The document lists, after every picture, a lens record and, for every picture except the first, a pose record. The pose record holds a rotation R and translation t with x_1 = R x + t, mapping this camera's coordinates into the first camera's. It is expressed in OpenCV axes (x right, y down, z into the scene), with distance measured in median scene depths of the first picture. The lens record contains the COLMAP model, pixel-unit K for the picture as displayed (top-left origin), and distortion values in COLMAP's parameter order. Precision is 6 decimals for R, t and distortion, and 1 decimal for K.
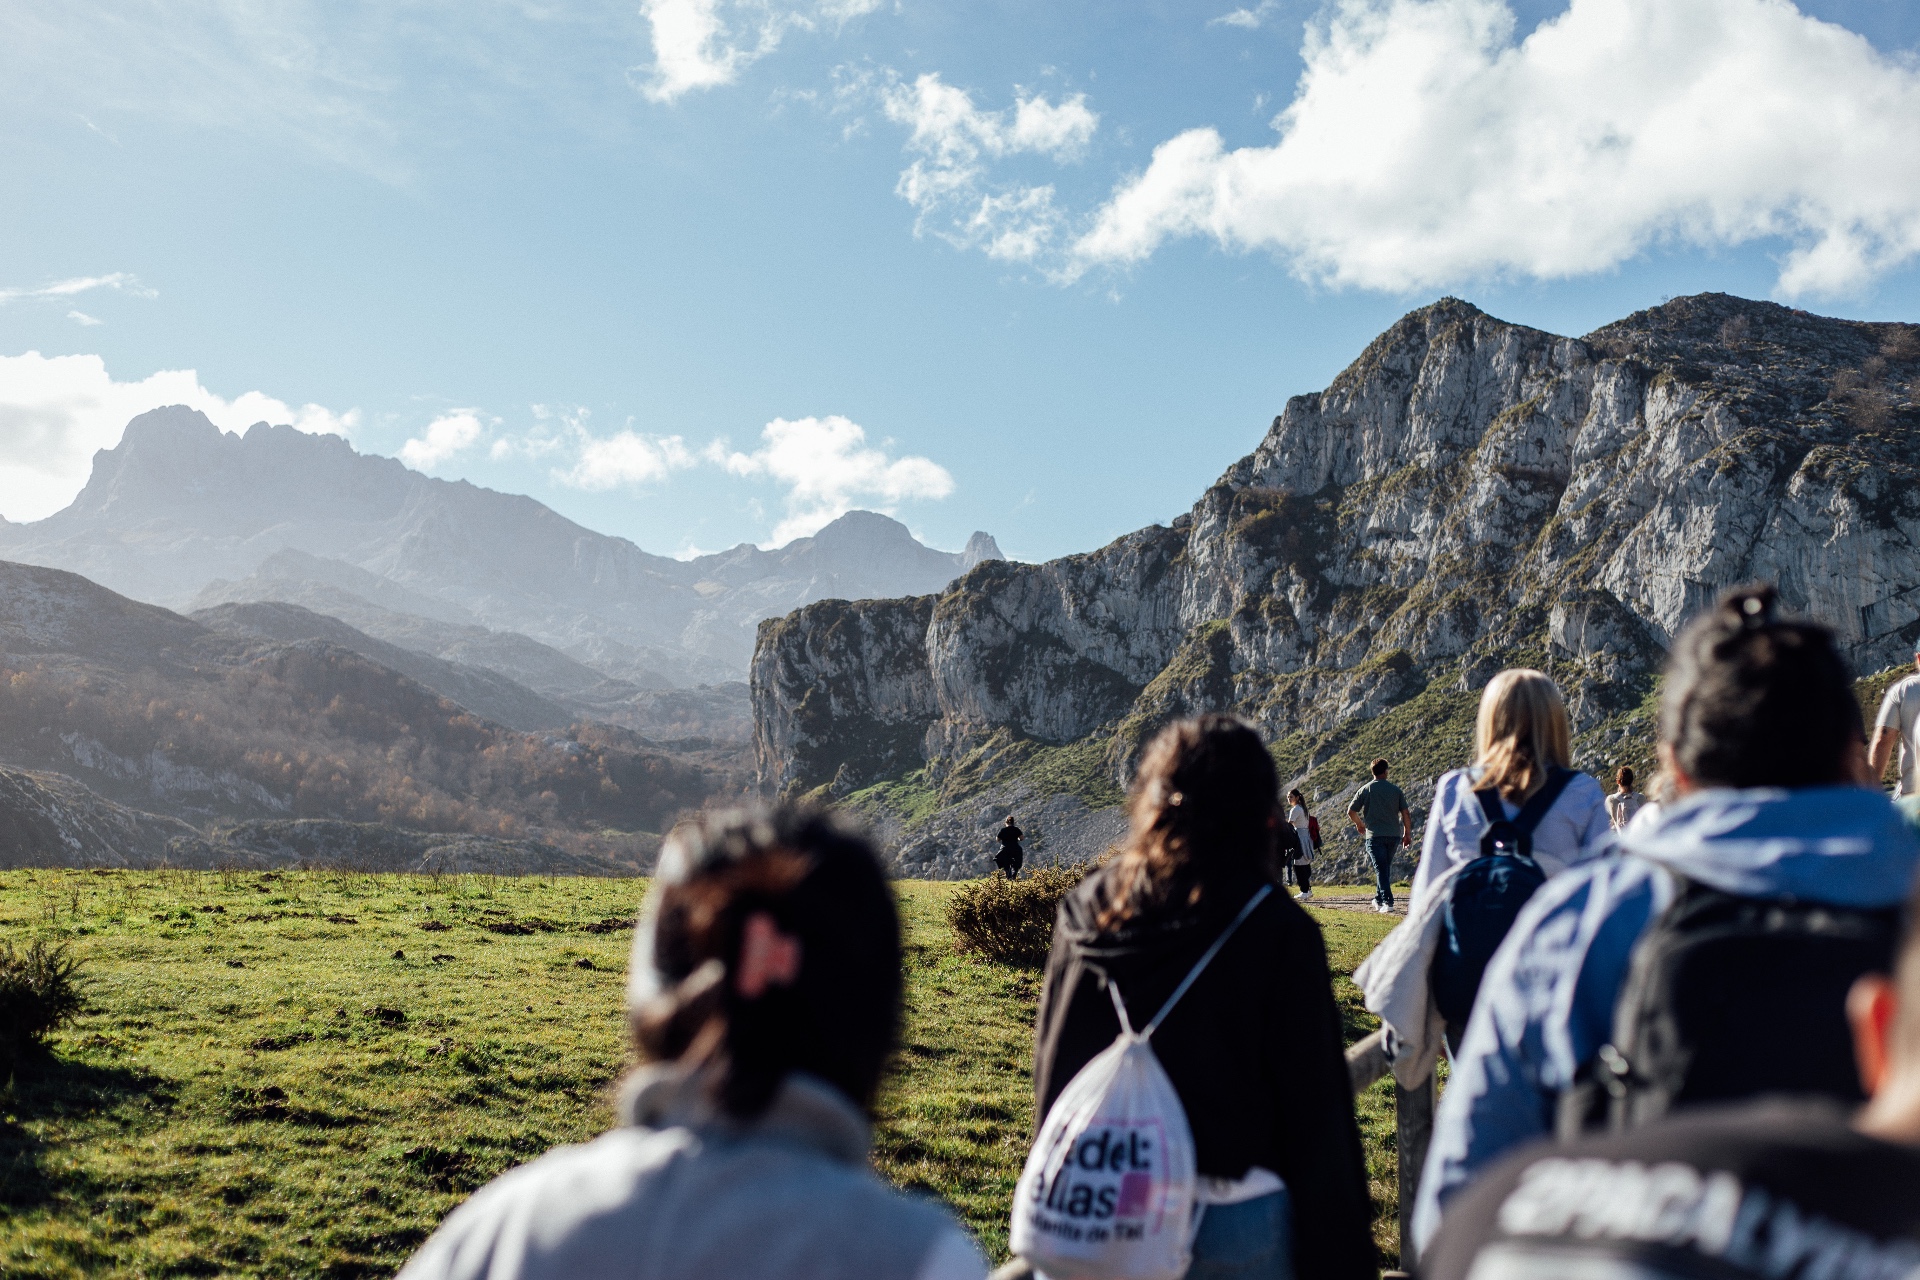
lens RADIAL K [[2746.3, 0, 951.0], [0, 2746.3, 624.0], [0, 0, 1]] dist [0.019872, 0.000000]
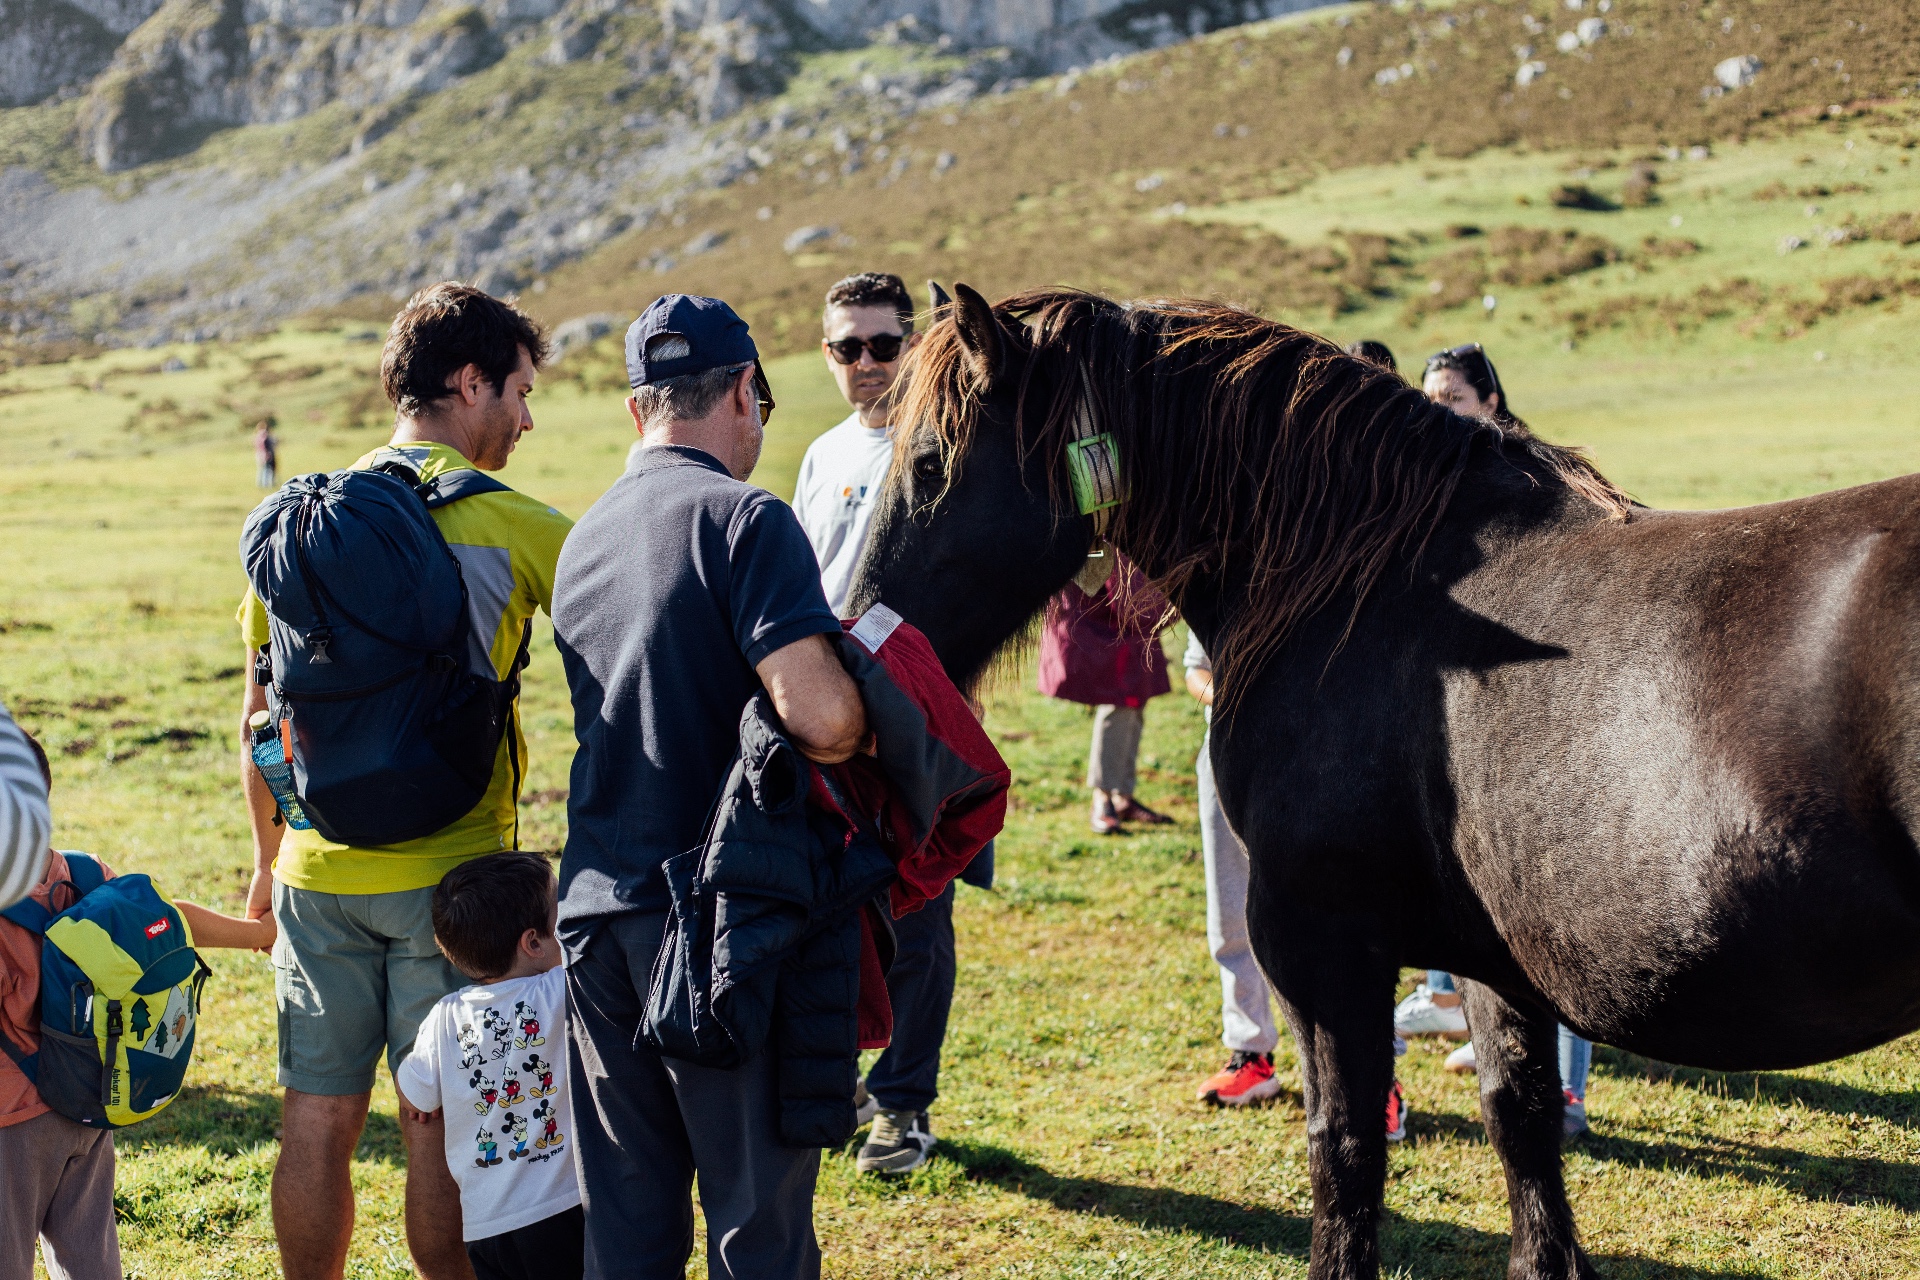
lens RADIAL K [[2746.3, 0, 932.4], [0, 2746.3, 628.3], [0, 0, 1]] dist [0.019872, 0.000000]
pose [[0.930743, -0.005534, 0.365632, -0.004851], [-0.072151, 0.977450, 0.198458, 0.017652], [-0.358485, -0.211094, 0.909356, 0.189614]]
